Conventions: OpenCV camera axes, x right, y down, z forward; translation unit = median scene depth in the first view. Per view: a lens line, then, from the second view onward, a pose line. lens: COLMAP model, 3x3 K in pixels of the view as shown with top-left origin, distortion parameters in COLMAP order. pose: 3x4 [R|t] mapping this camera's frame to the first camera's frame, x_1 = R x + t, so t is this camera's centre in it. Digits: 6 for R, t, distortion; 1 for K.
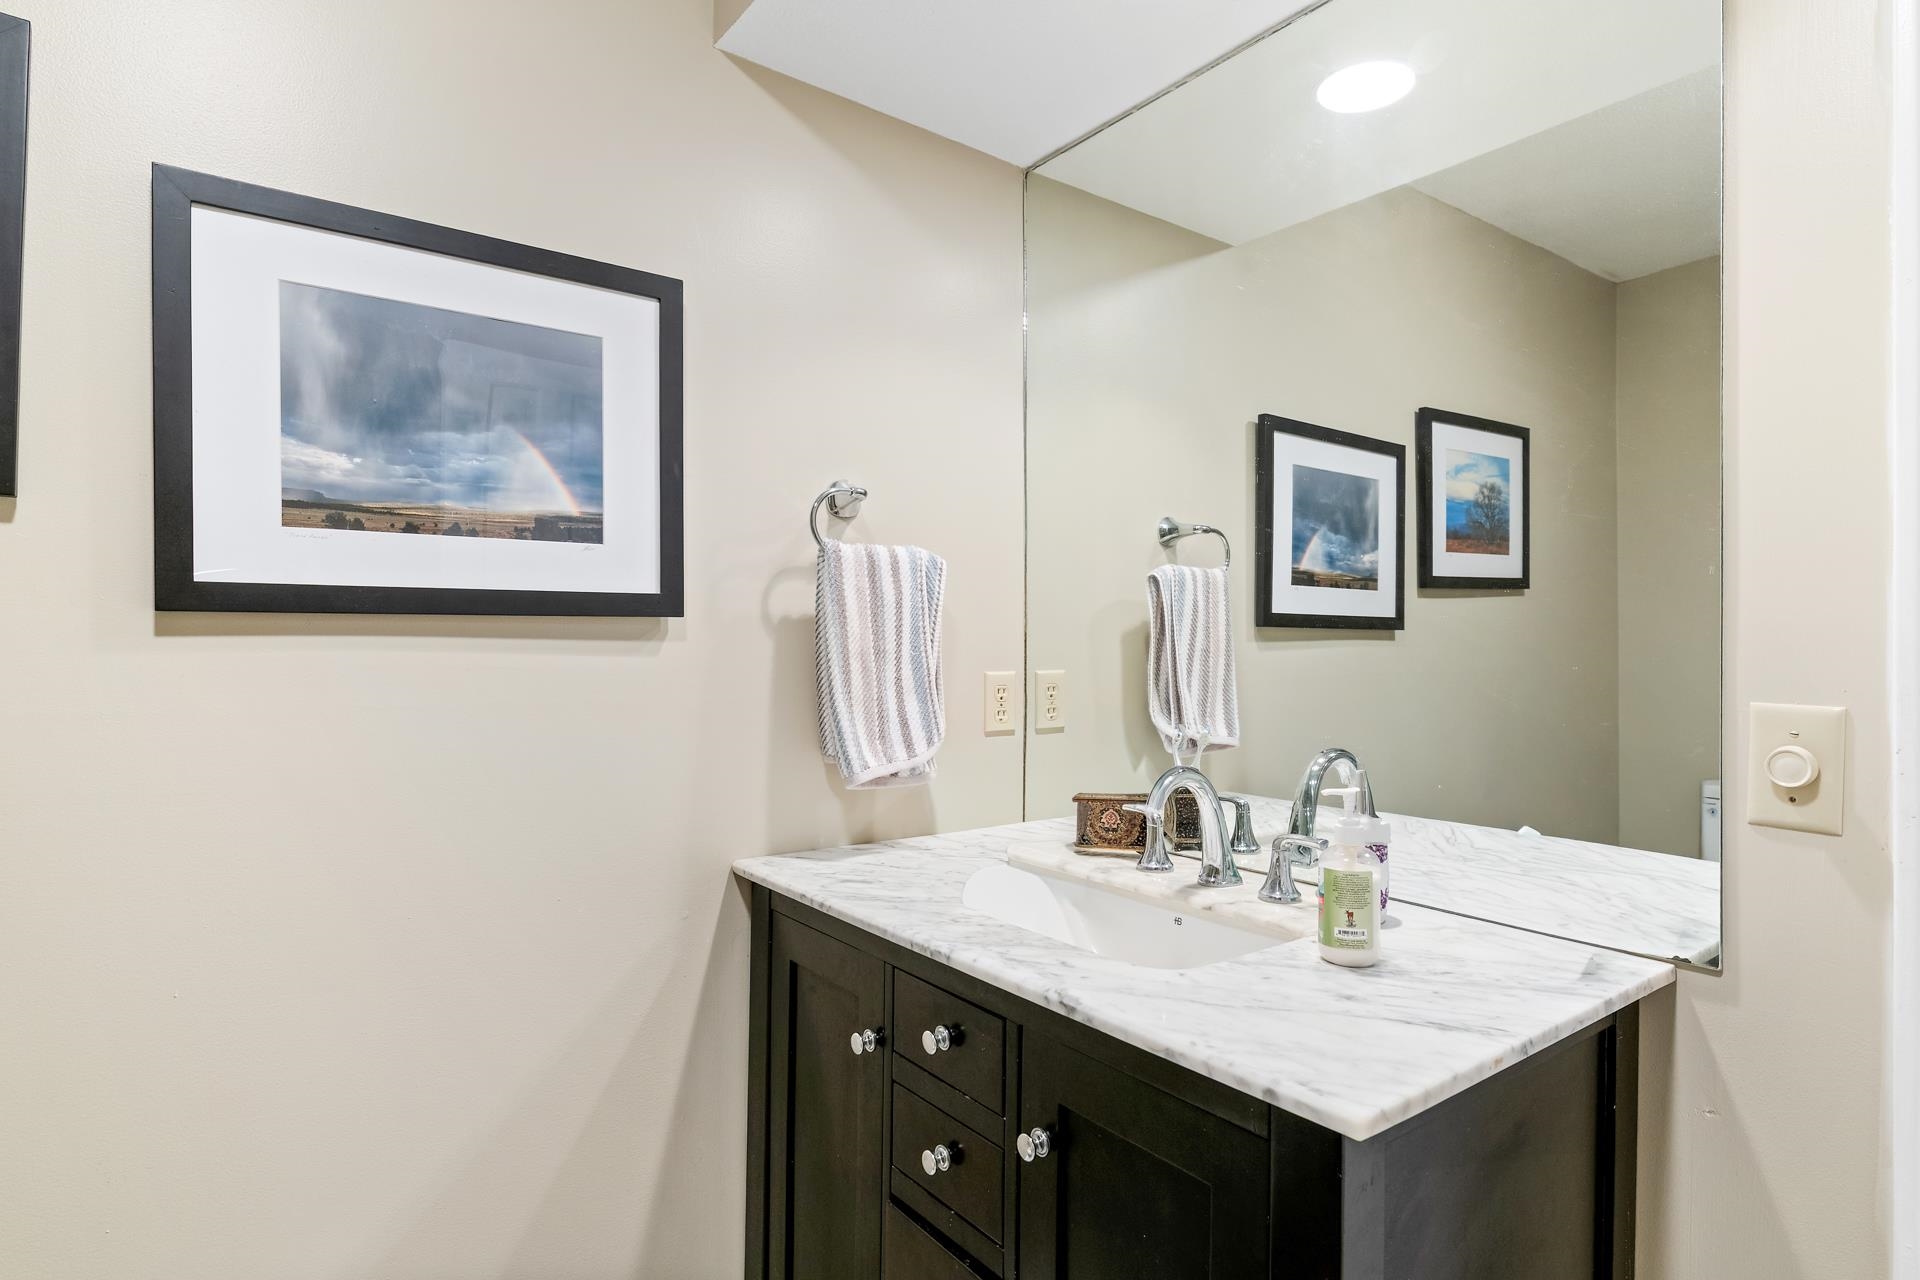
lens RADIAL K [[1017.3, 0, 964.5], [0, 1017.3, 644.9], [0, 0, 1]] dist [-0.000245, -0.000654]
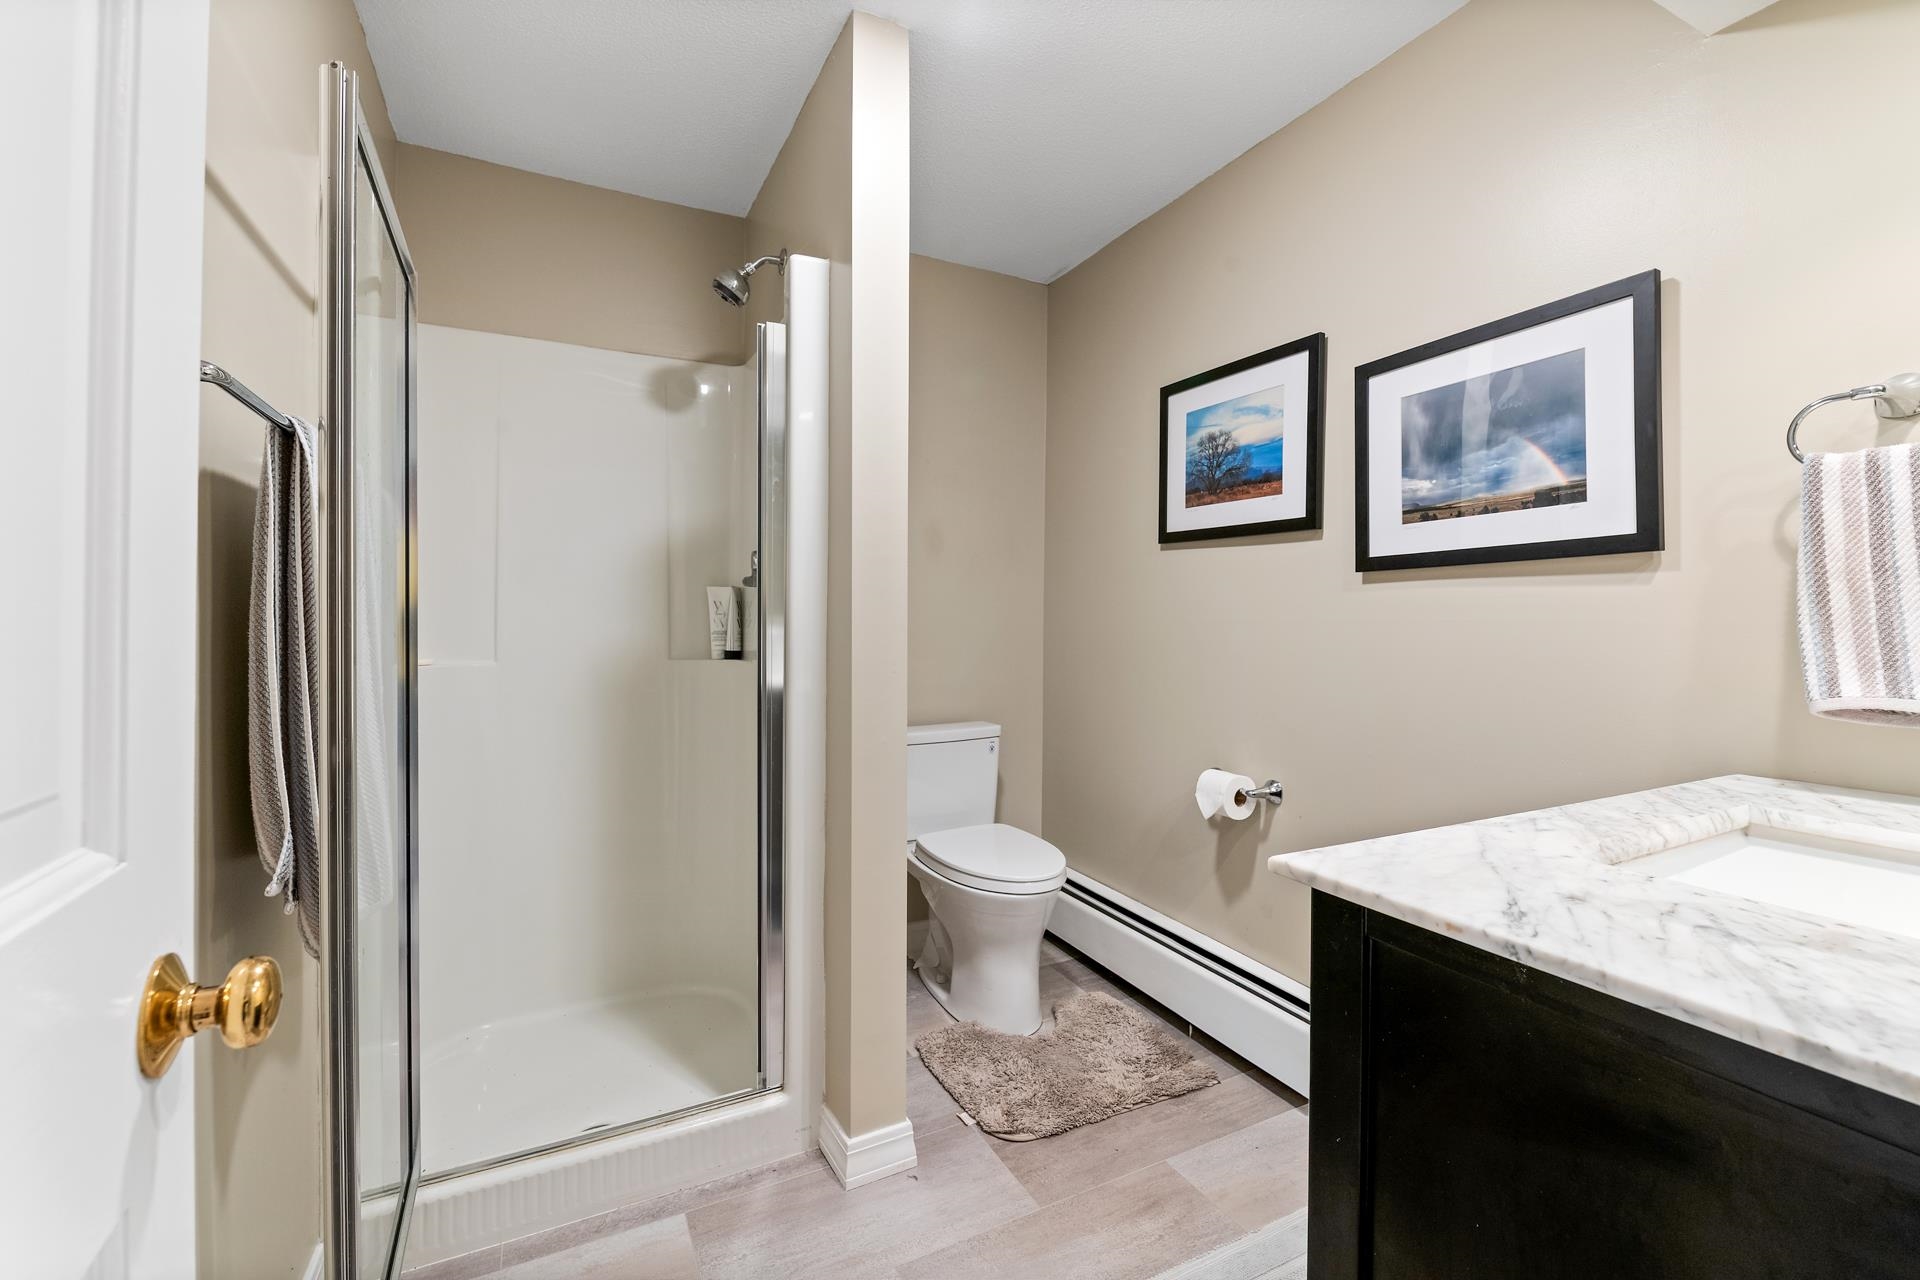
lens RADIAL K [[826.5, 0, 965.3], [0, 826.5, 627.3], [0, 0, 1]] dist [0.001630, 0.000218]
pose [[-0.188804, 0.003892, -0.982007, 0.965167], [0.003013, 0.999990, 0.003384, 0.066442], [0.982010, -0.002320, -0.188814, 0.448555]]
